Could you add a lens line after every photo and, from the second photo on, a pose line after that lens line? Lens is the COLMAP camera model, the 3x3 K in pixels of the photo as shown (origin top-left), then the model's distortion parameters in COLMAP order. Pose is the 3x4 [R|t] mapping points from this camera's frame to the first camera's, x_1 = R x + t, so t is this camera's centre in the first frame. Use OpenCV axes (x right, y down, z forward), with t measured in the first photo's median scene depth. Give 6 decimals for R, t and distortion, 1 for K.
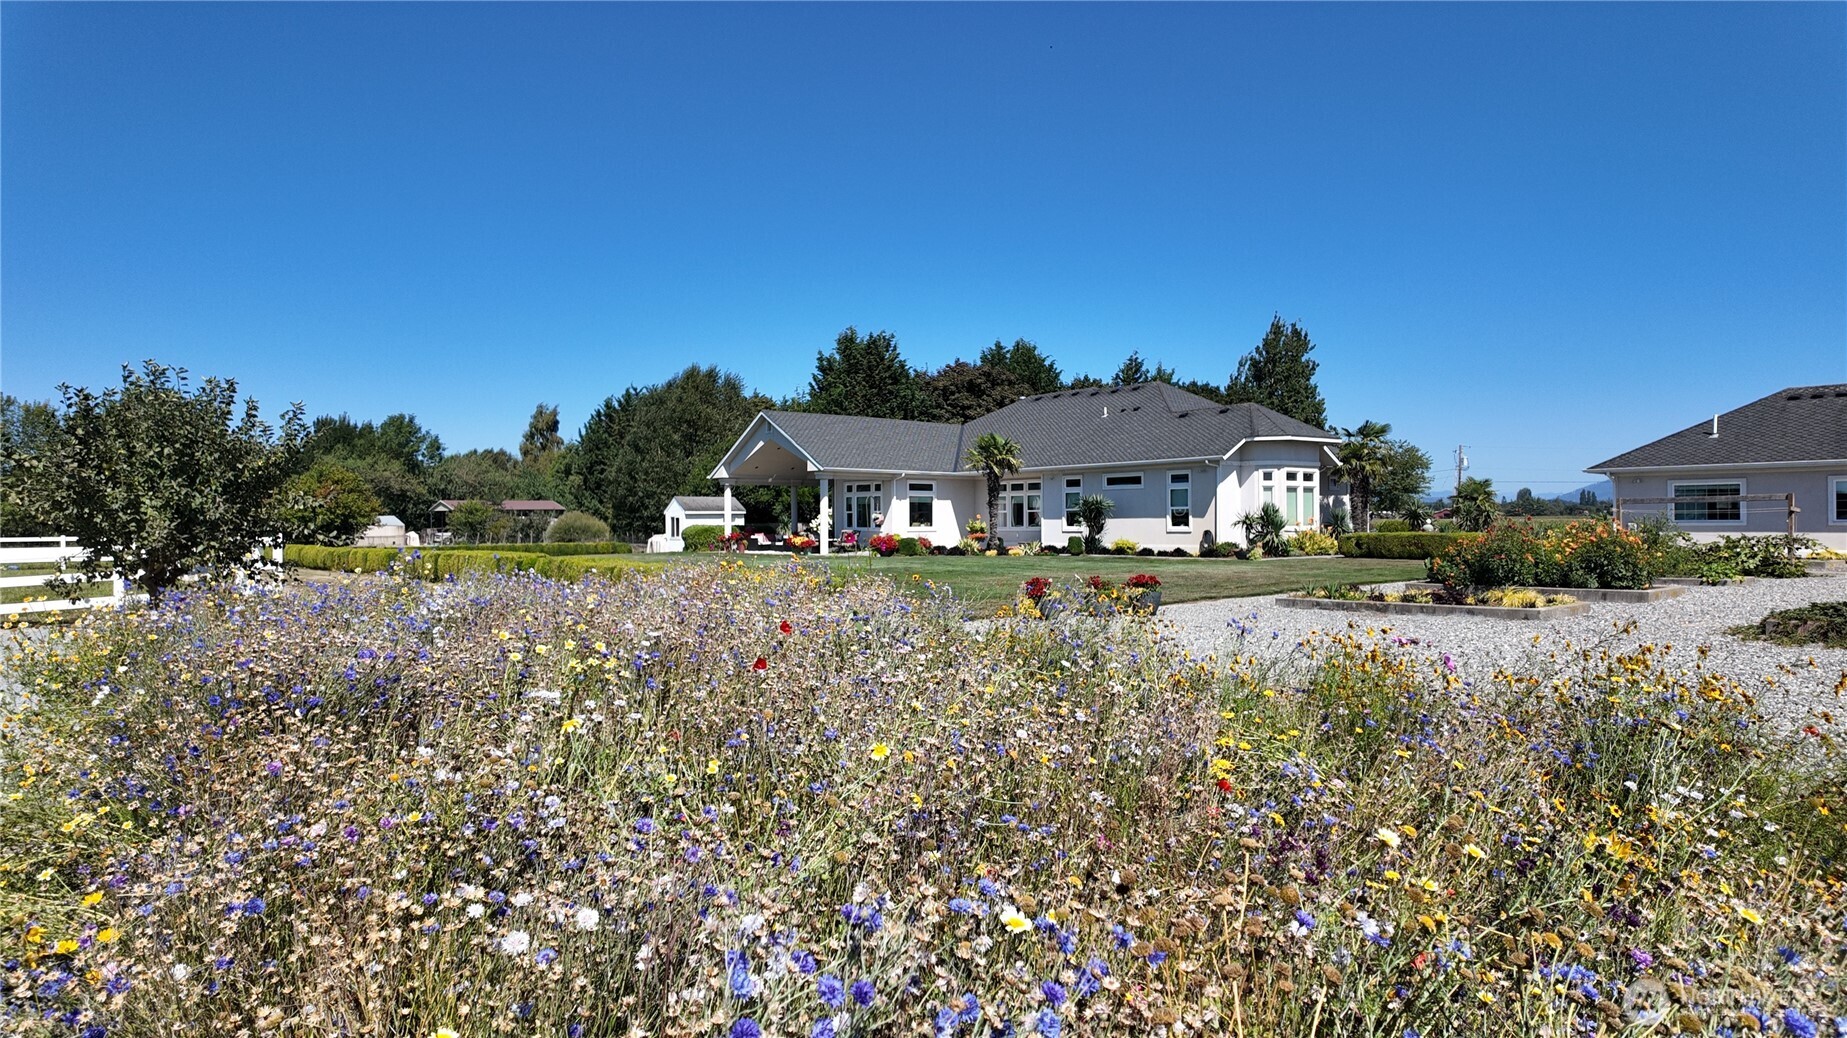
lens RADIAL K [[1089.1, 0, 923.5], [0, 1089.1, 519.0], [0, 0, 1]] dist [0.000236, -0.000273]
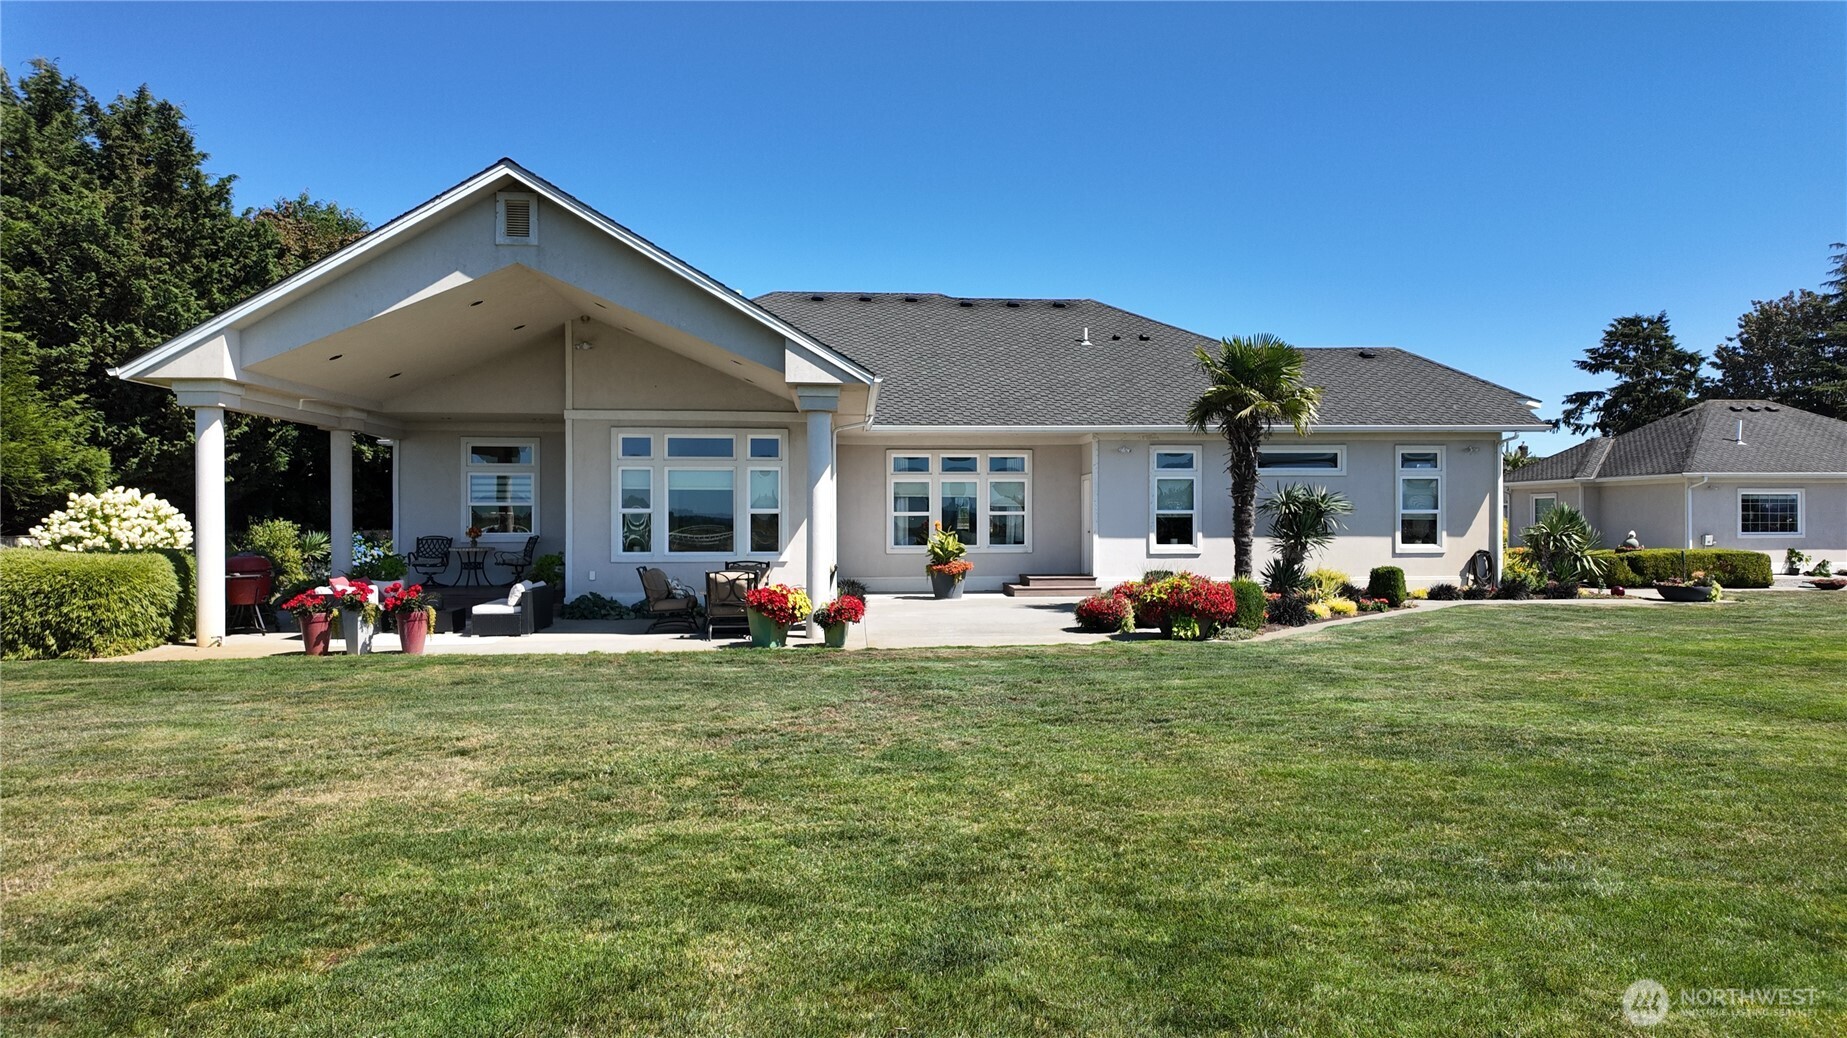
lens RADIAL K [[1137.4, 0, 923.5], [0, 1137.4, 519.0], [0, 0, 1]] dist [0.000808, 0.000061]
pose [[0.589037, 0.008663, 0.808059, -0.357047], [-0.001964, 0.999955, -0.009289, -0.000847], [-0.808103, 0.003884, 0.589028, 0.780315]]
